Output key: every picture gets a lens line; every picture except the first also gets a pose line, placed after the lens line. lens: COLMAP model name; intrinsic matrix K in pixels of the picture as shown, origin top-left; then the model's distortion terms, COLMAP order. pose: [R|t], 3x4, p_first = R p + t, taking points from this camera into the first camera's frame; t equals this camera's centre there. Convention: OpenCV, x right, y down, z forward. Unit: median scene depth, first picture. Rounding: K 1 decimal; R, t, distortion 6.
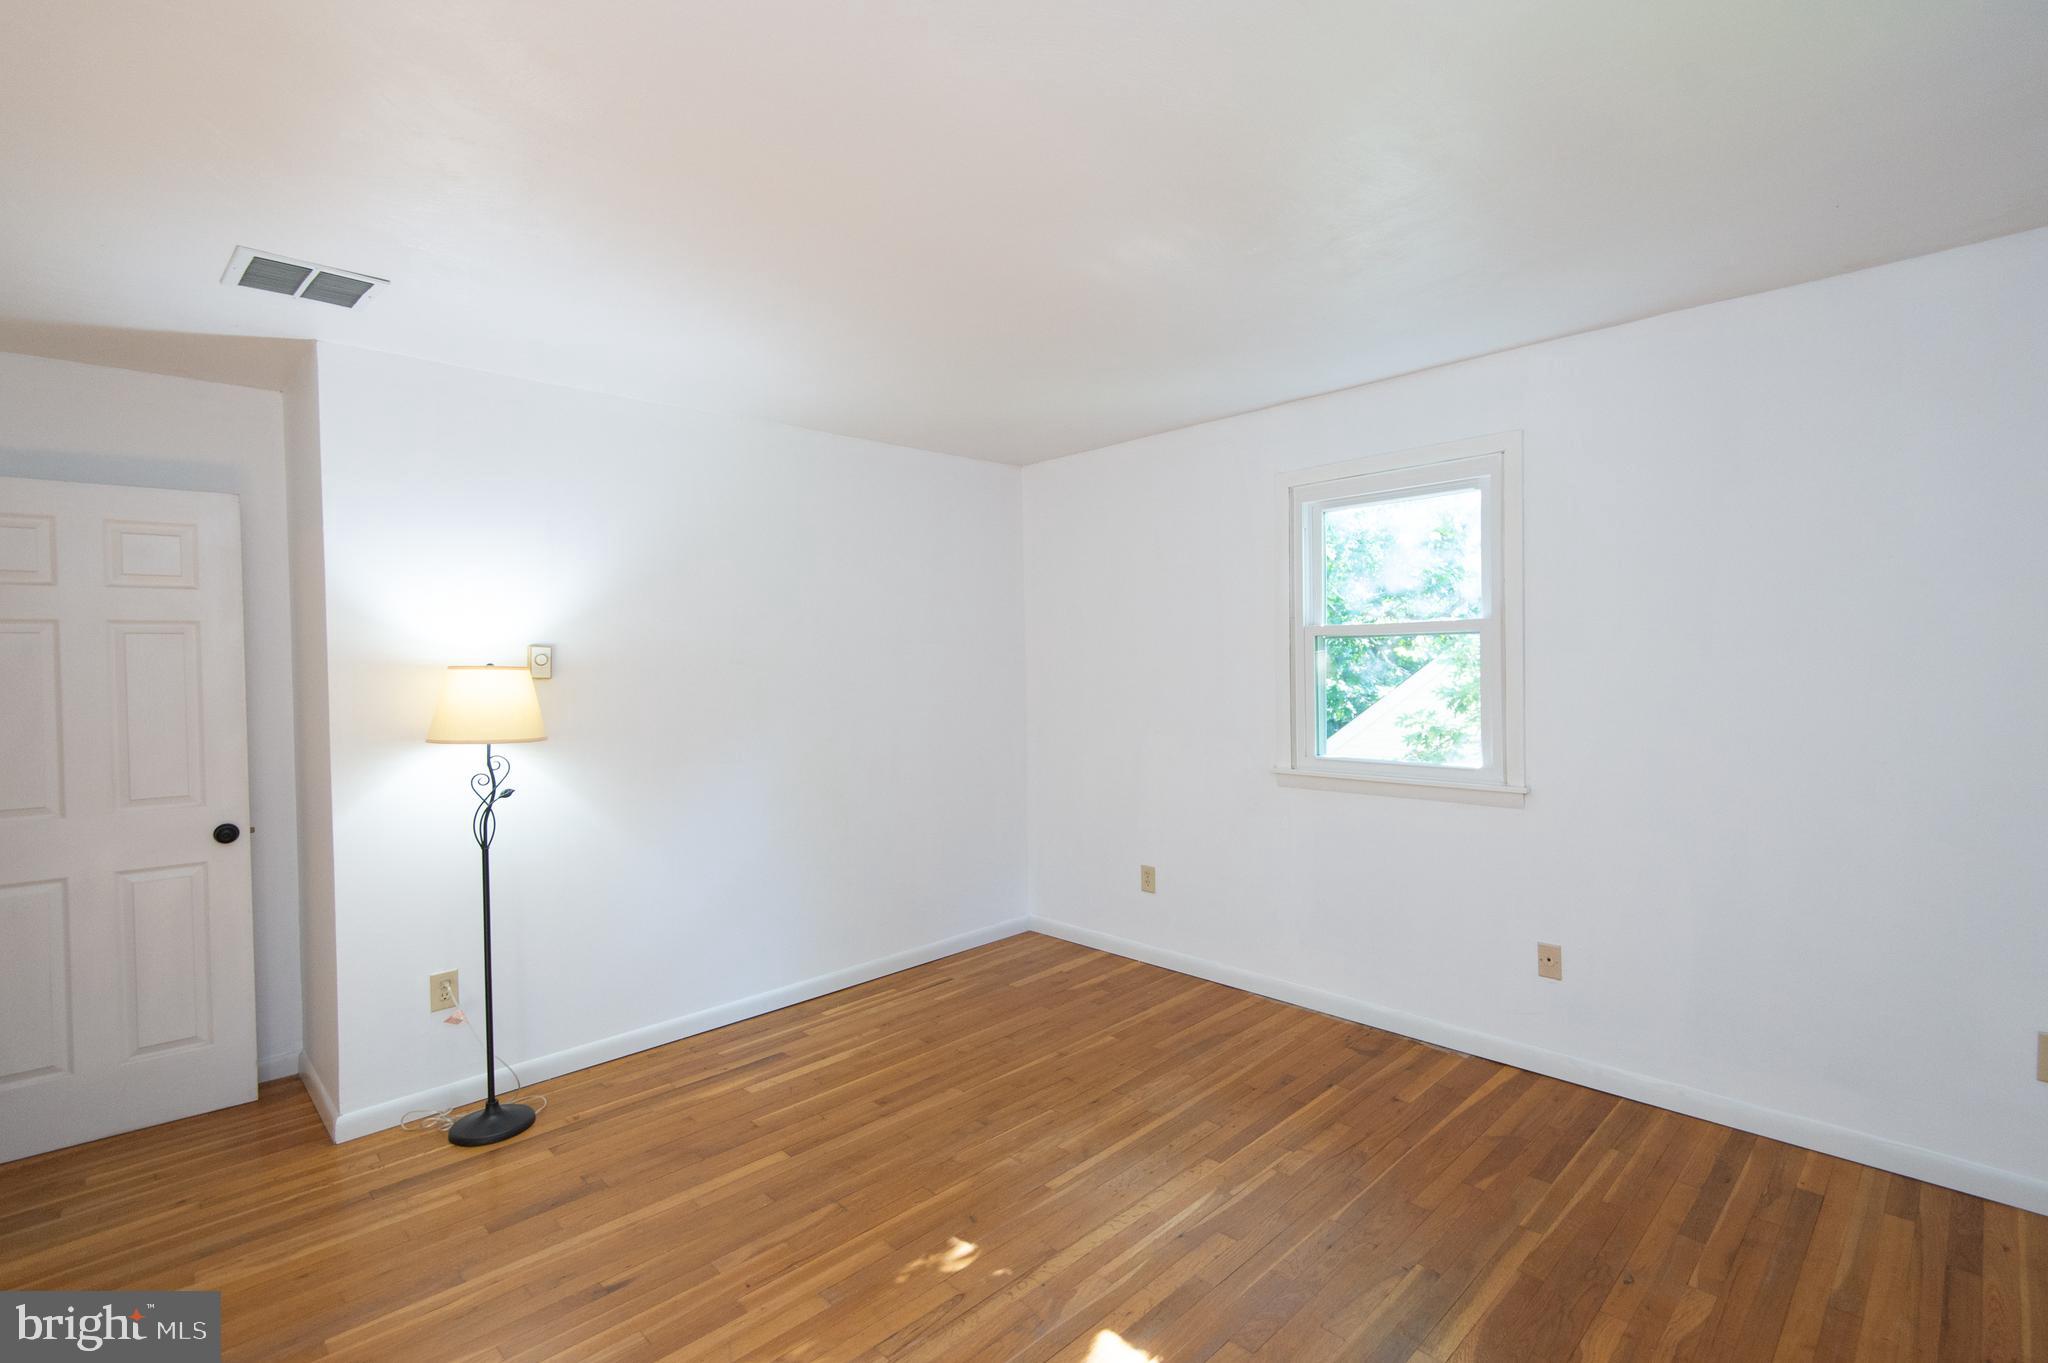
lens RADIAL K [[932.0, 0, 1030.4], [0, 932.0, 677.1], [0, 0, 1]] dist [0.044652, -0.023143]
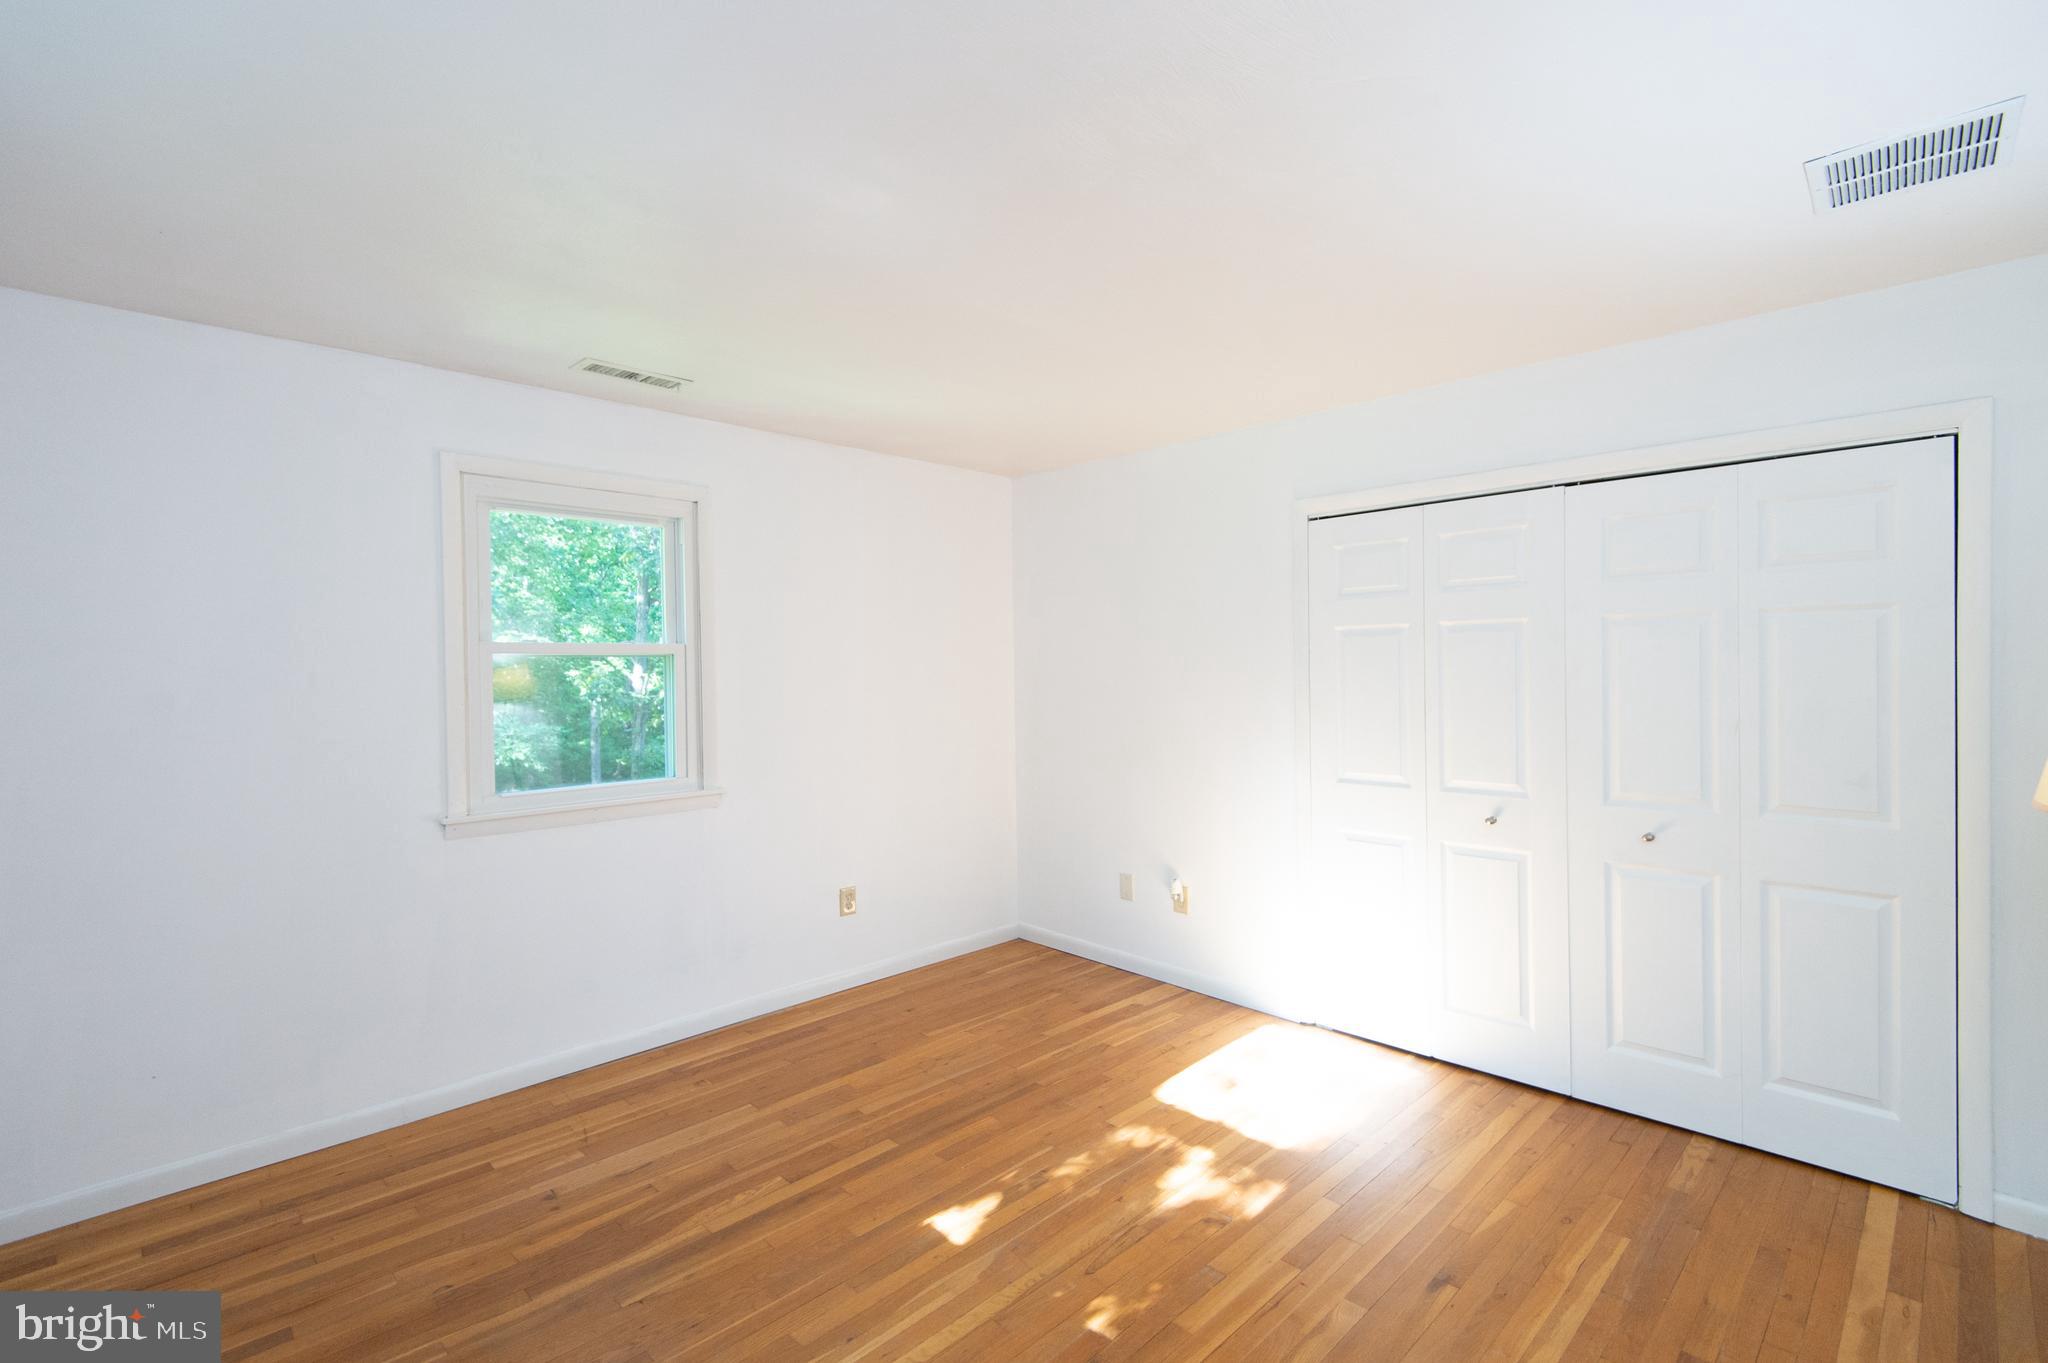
lens RADIAL K [[932.0, 0, 1030.4], [0, 932.0, 677.1], [0, 0, 1]] dist [0.044652, -0.023143]
pose [[-0.999487, 0.030669, -0.009241, -0.015103], [0.030400, 0.999146, 0.027968, -0.031418], [0.010091, 0.027673, -0.999566, 1.571813]]
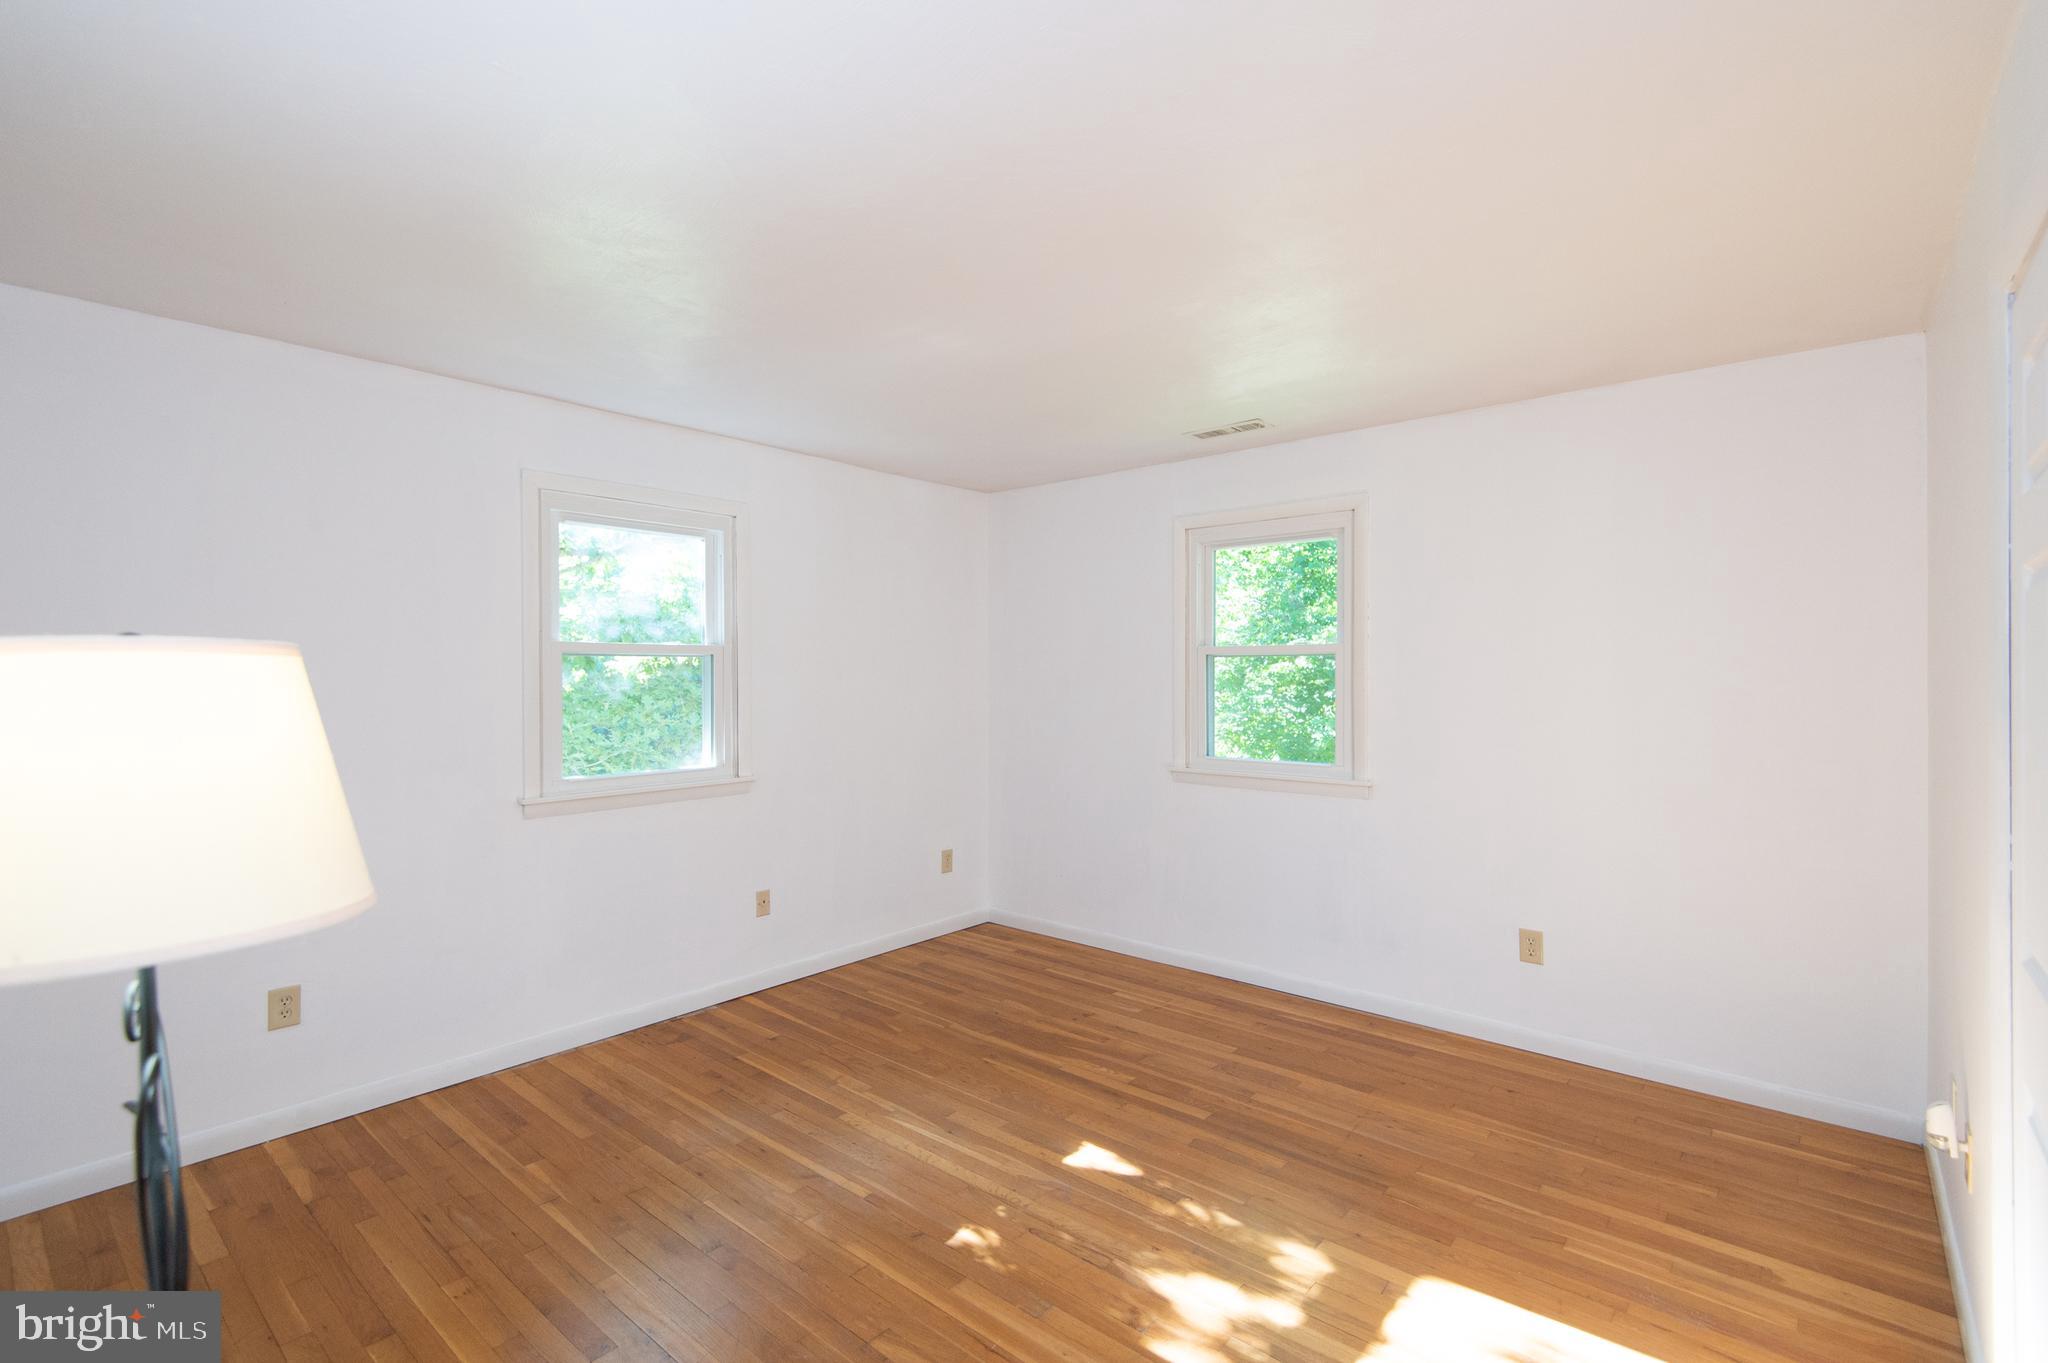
lens RADIAL K [[932.0, 0, 1030.4], [0, 932.0, 677.1], [0, 0, 1]] dist [0.044652, -0.023143]
pose [[-0.092636, 0.015216, 0.995584, -0.934278], [0.019735, 0.999715, -0.013443, 0.005651], [-0.995504, 0.018403, -0.092910, 0.845563]]
